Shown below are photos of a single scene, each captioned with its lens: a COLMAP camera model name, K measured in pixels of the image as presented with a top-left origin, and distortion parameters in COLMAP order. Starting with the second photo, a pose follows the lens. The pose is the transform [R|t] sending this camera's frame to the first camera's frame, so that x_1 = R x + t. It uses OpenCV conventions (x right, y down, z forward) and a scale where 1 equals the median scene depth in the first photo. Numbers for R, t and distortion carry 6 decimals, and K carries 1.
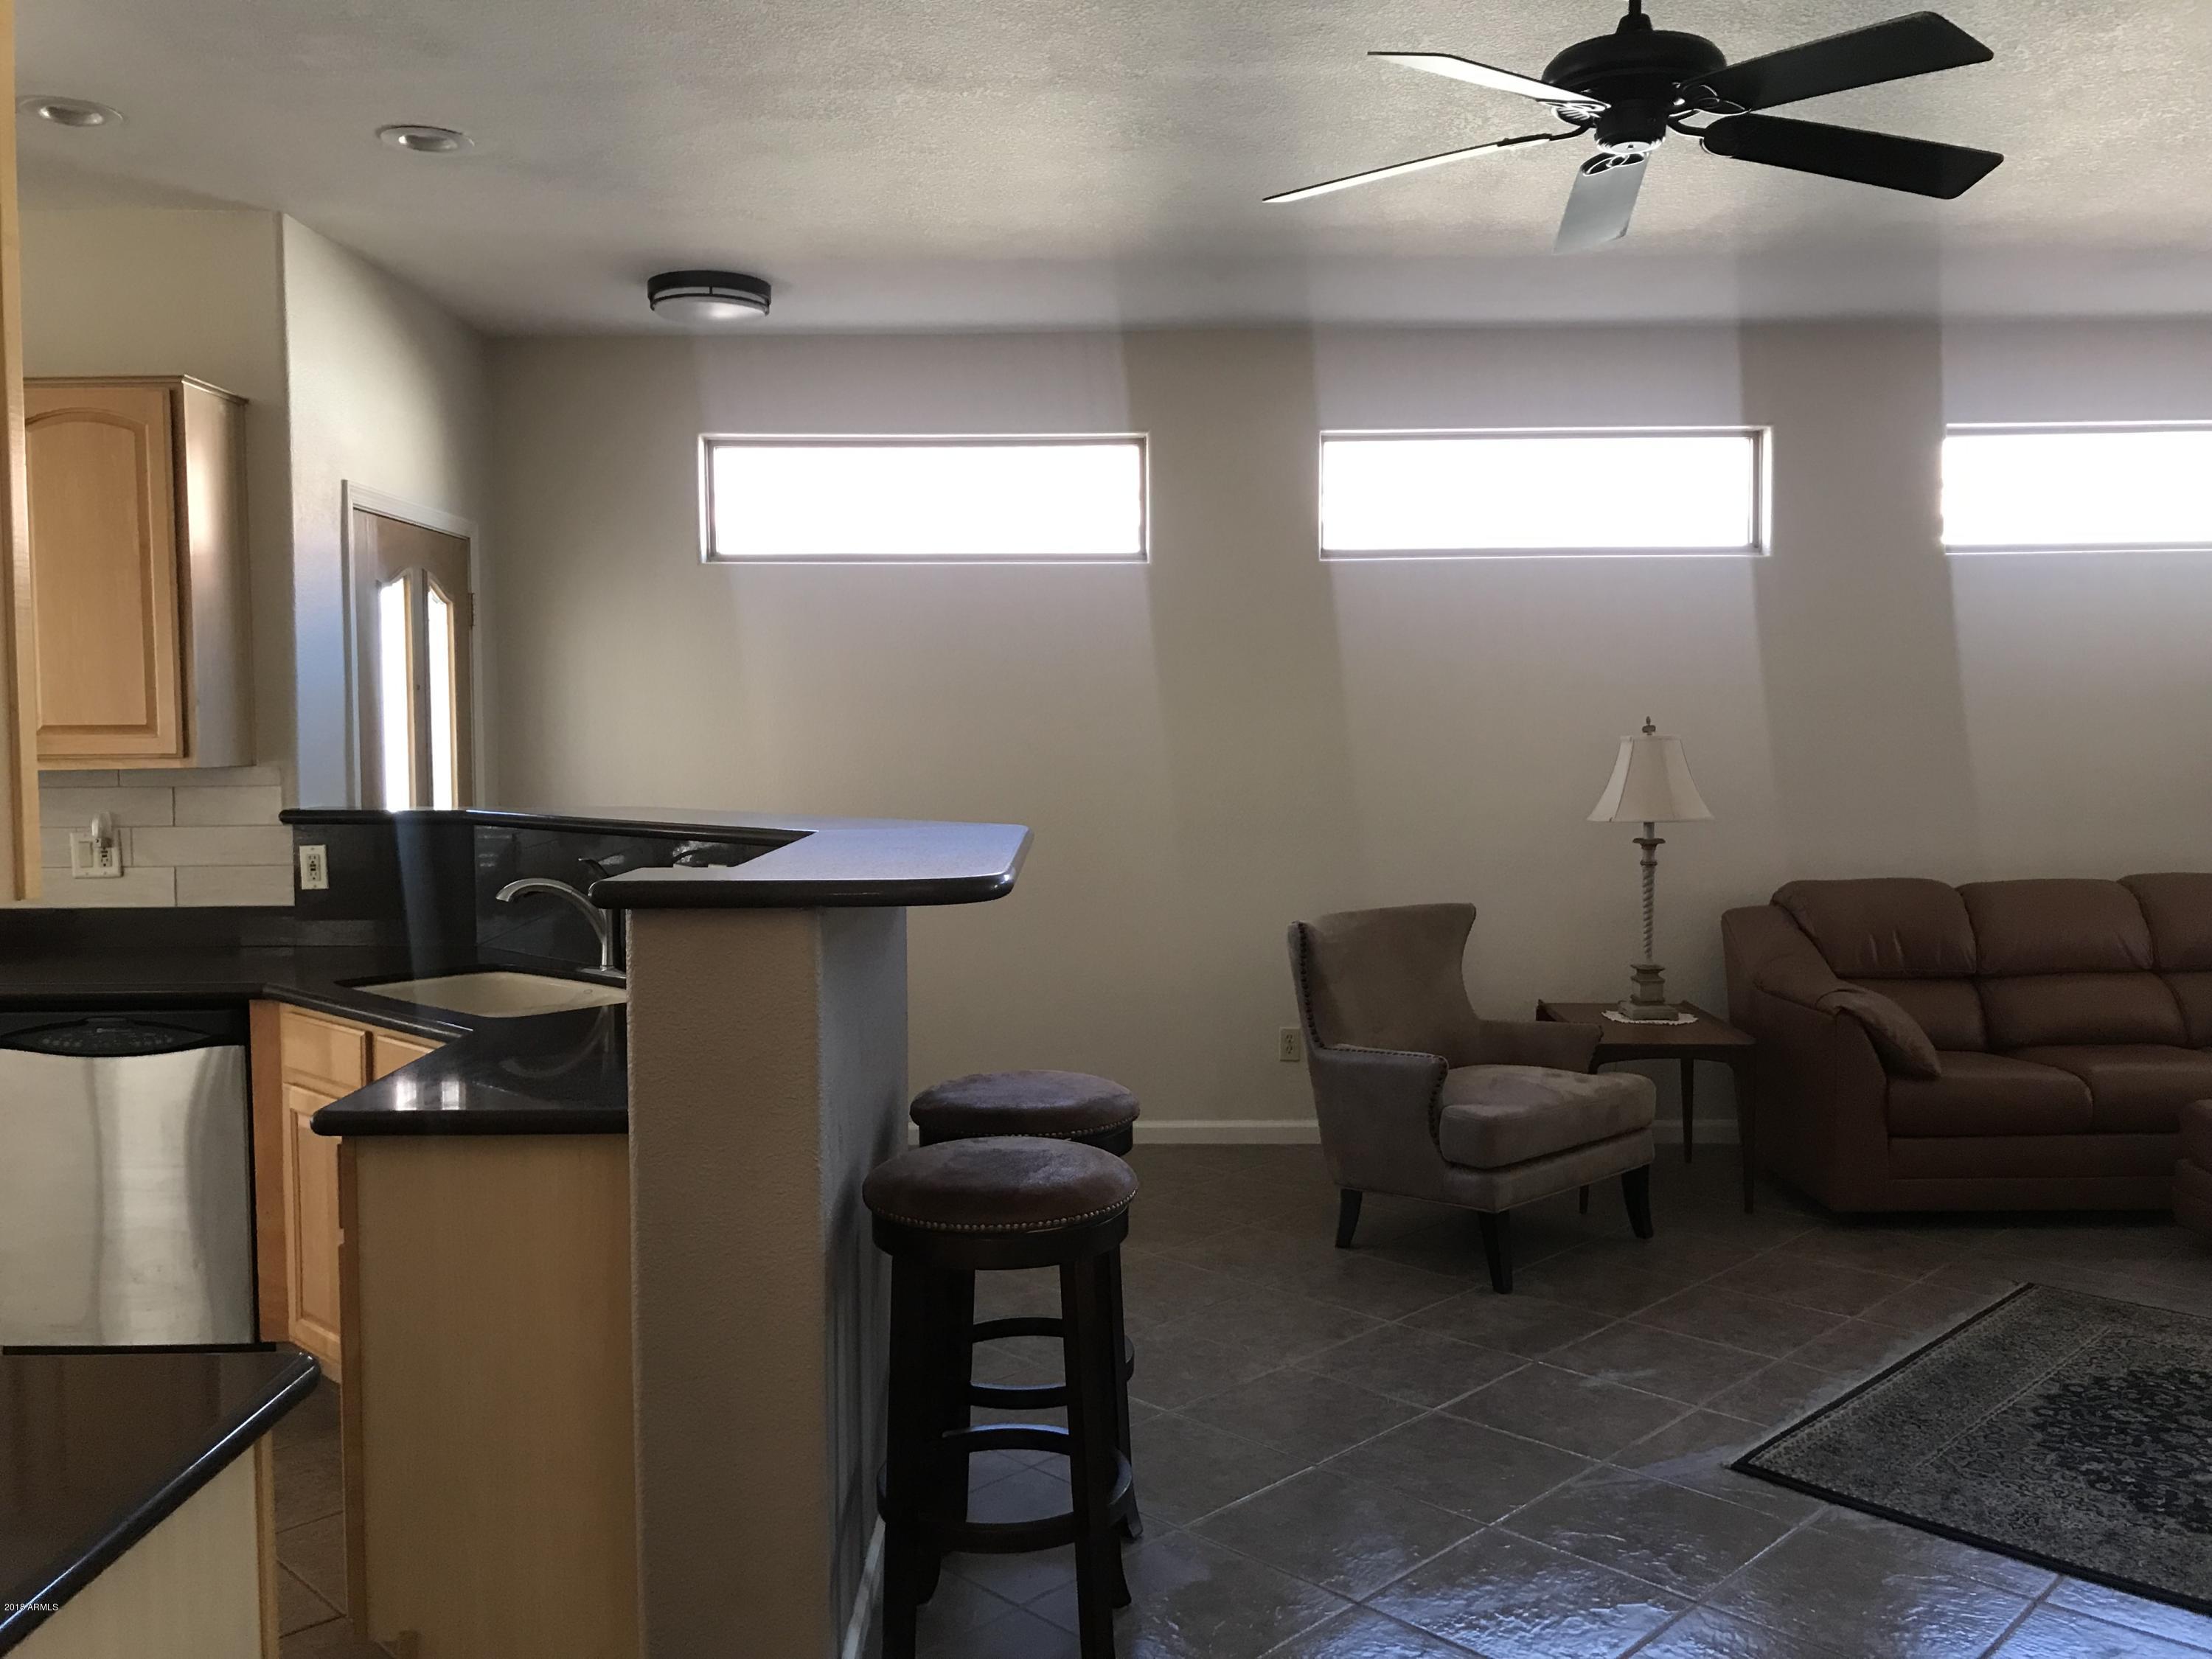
lens RADIAL K [[1837.8, 0, 1102.1], [0, 1837.8, 798.4], [0, 0, 1]] dist [0.067896, -0.066715]
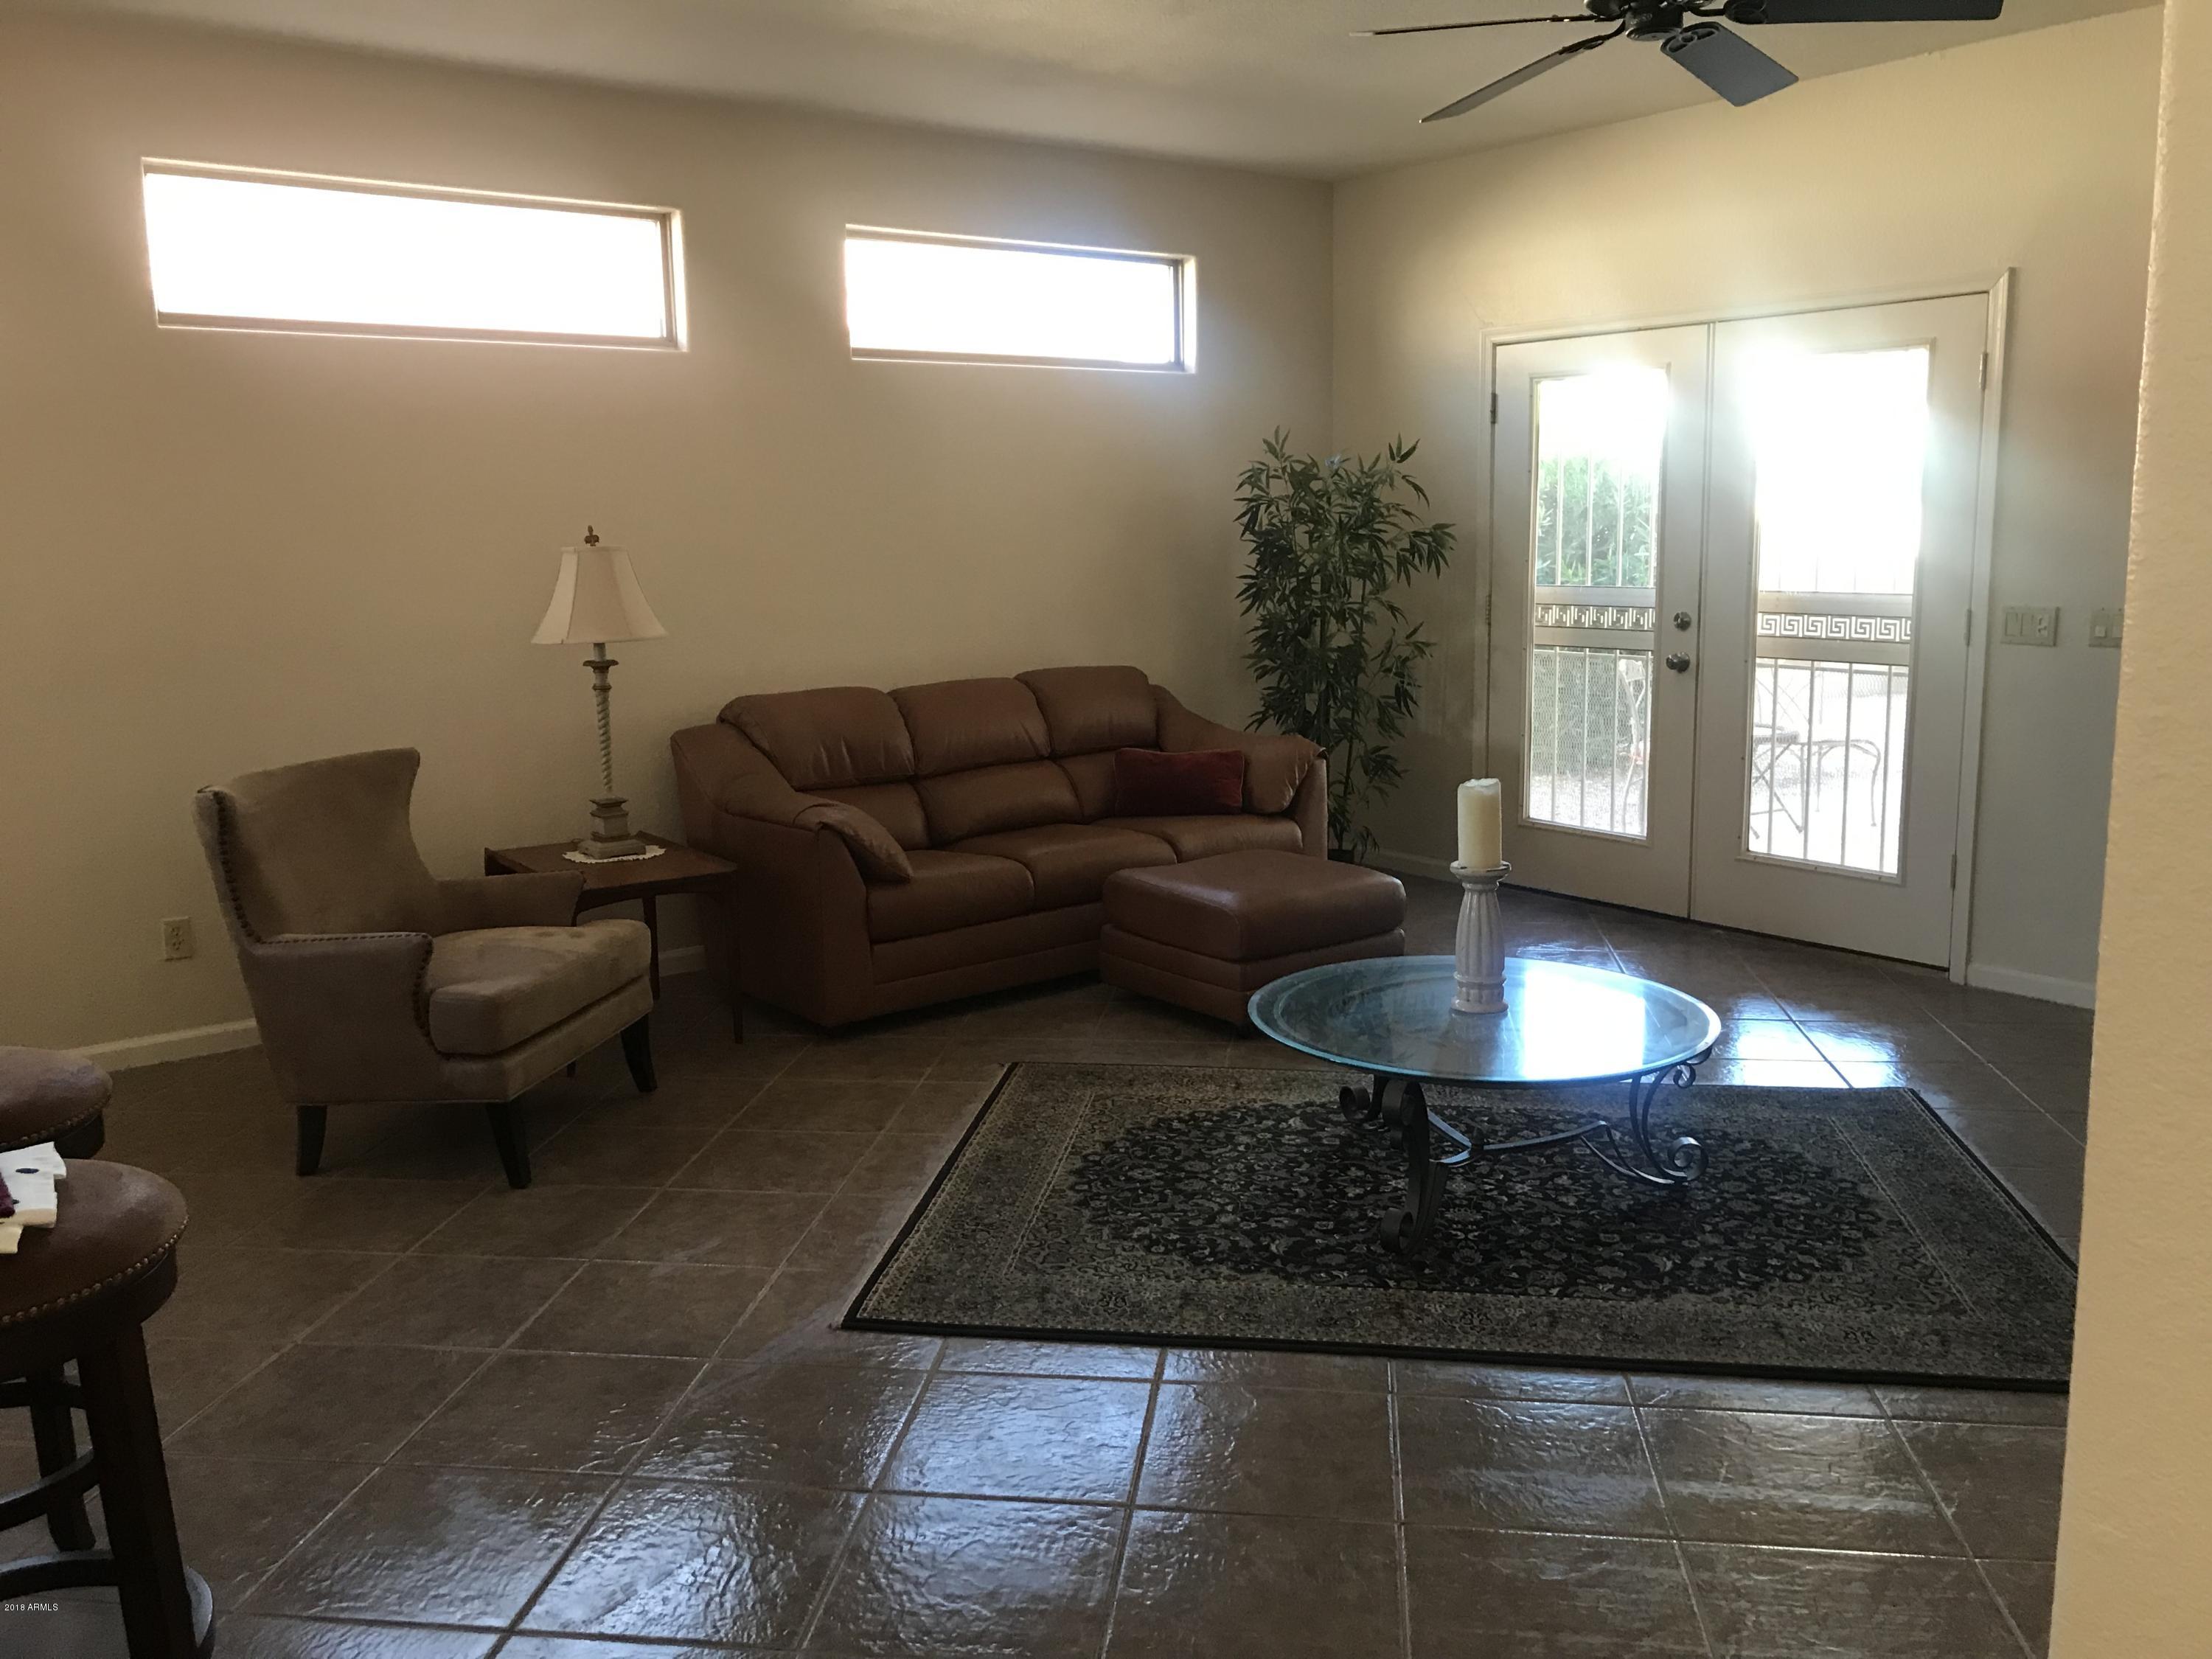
lens RADIAL K [[1792.4, 0, 1106.0], [0, 1792.4, 829.5], [0, 0, 1]] dist [0.007195, -0.006885]
pose [[0.794551, -0.109311, 0.597277, -0.052953], [0.037515, 0.990620, 0.131393, -0.003231], [-0.606038, -0.081991, 0.791199, 0.167026]]
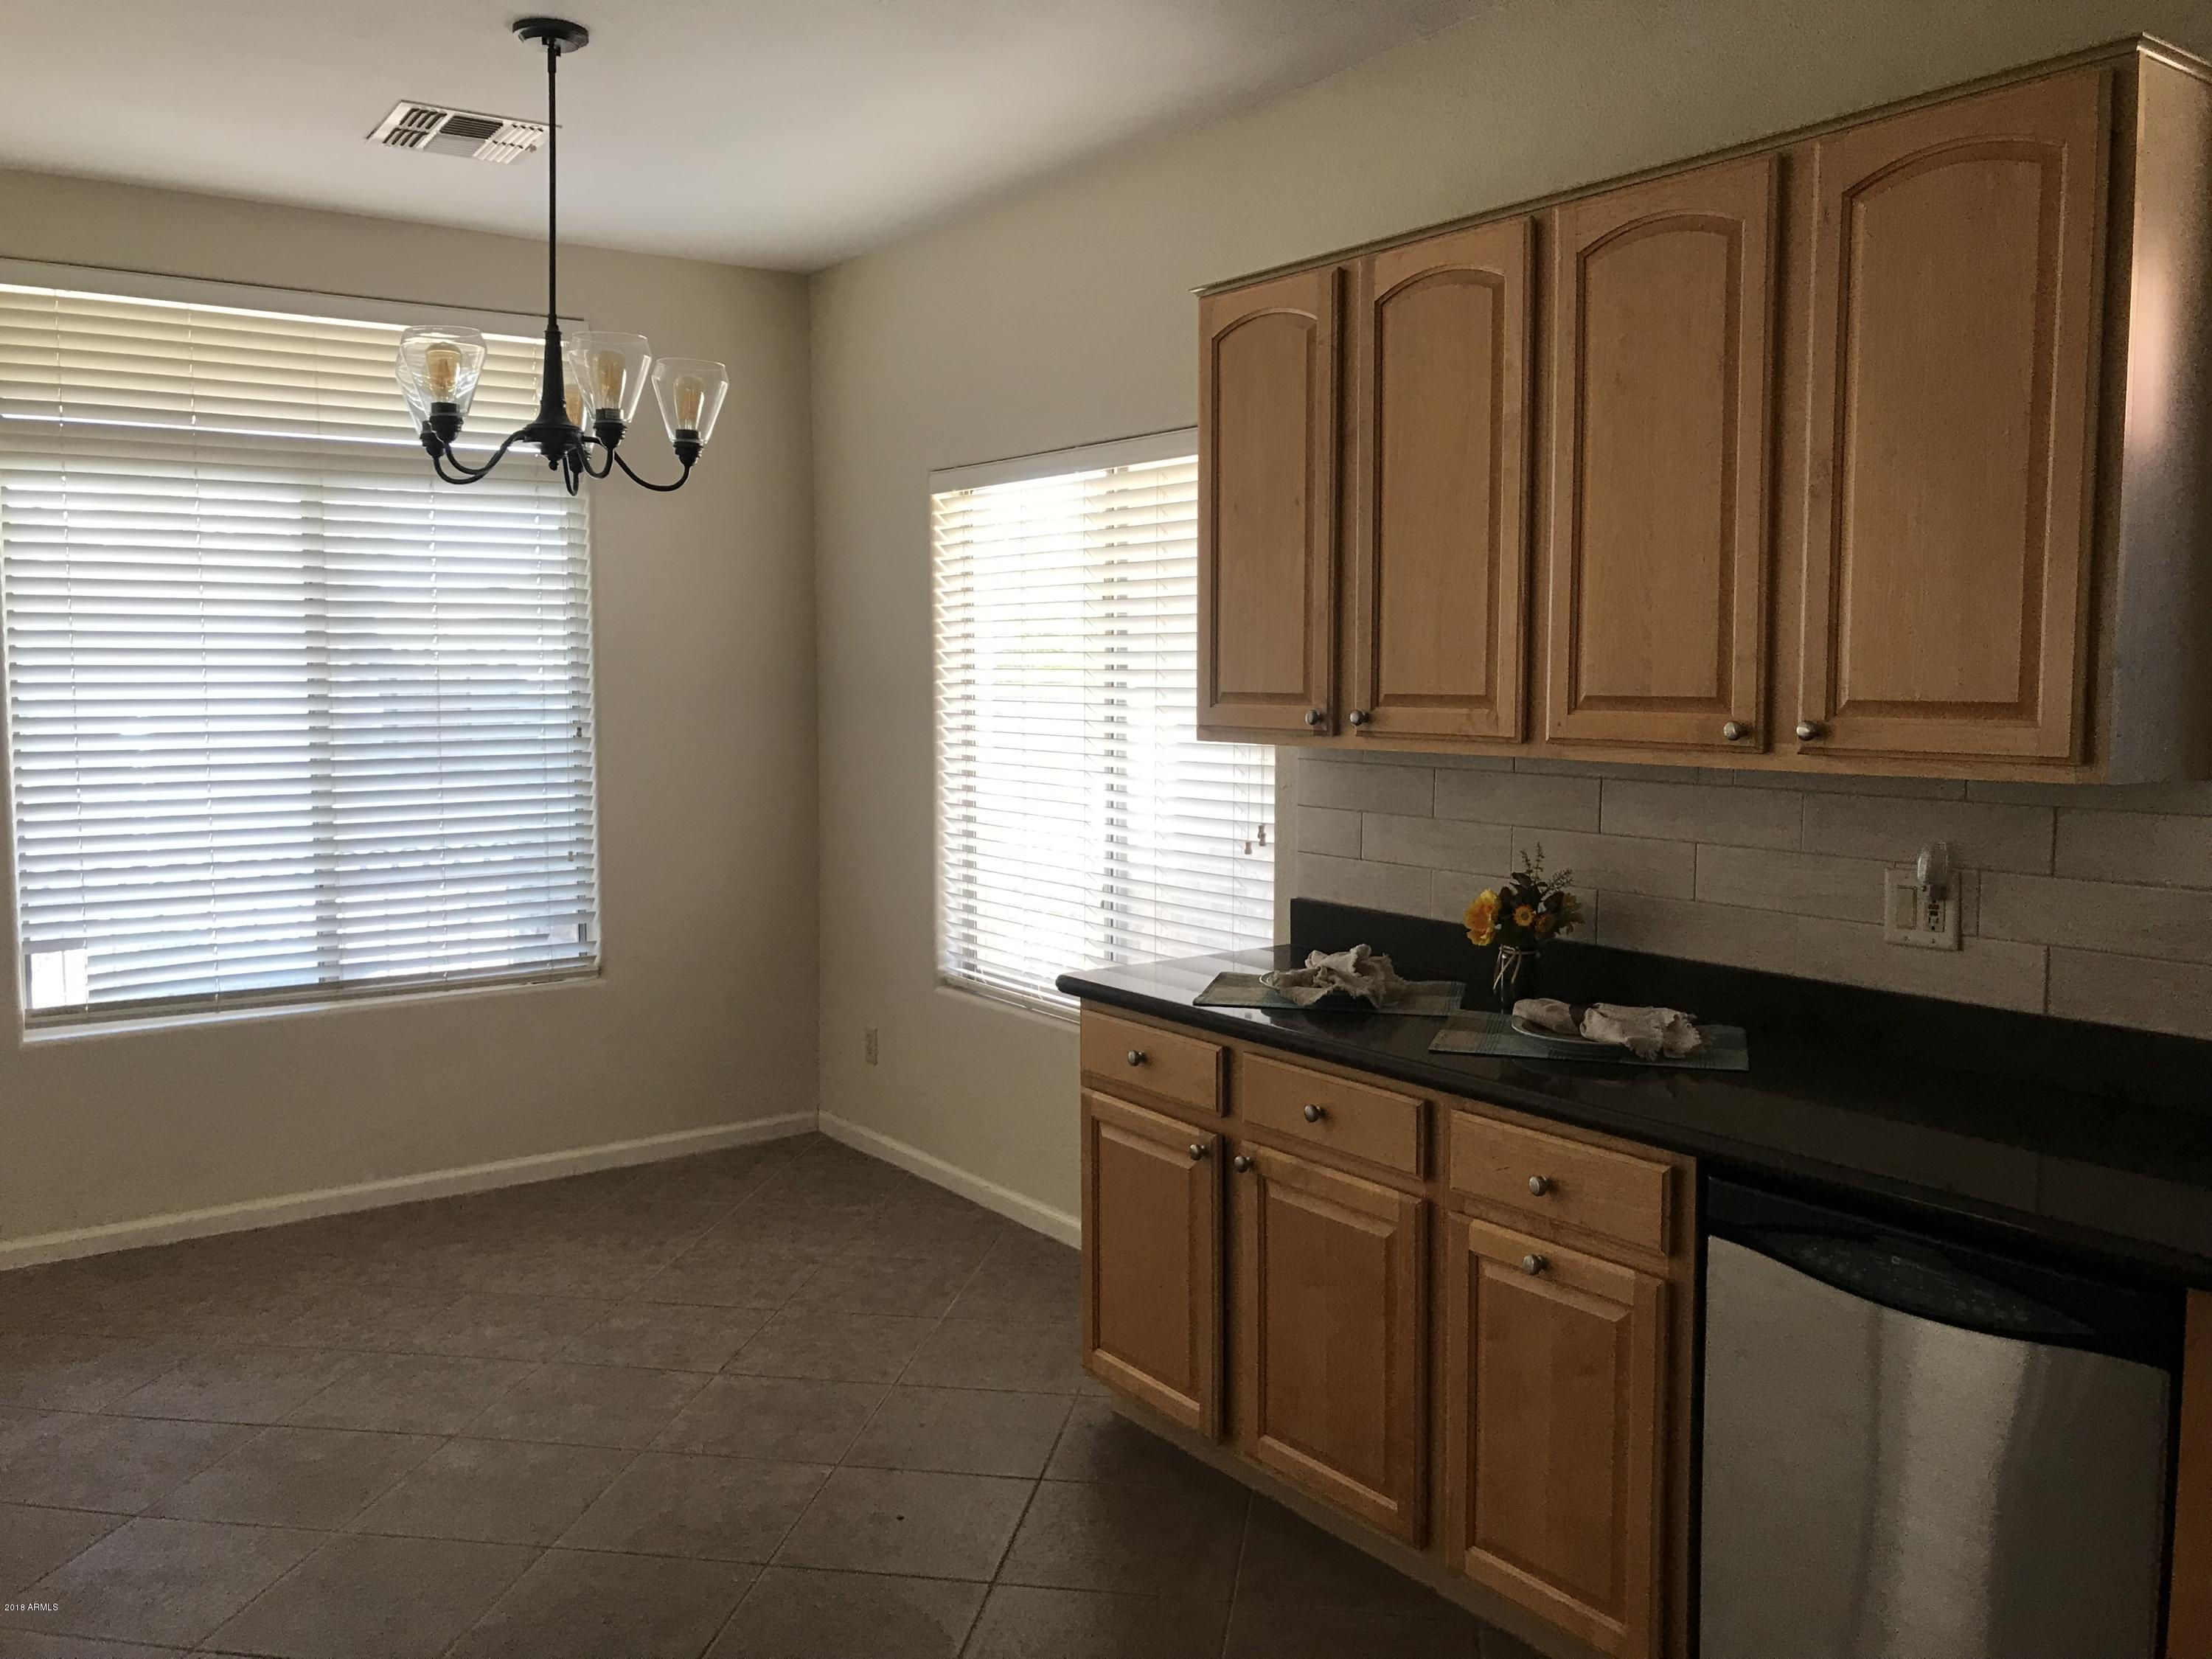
lens RADIAL K [[1792.4, 0, 1106.0], [0, 1792.4, 829.5], [0, 0, 1]] dist [0.007195, -0.006885]
pose [[0.590302, 0.079388, -0.803269, -0.223324], [-0.038681, 0.996791, 0.070088, -0.026794], [0.806255, -0.010302, 0.591478, 0.429954]]
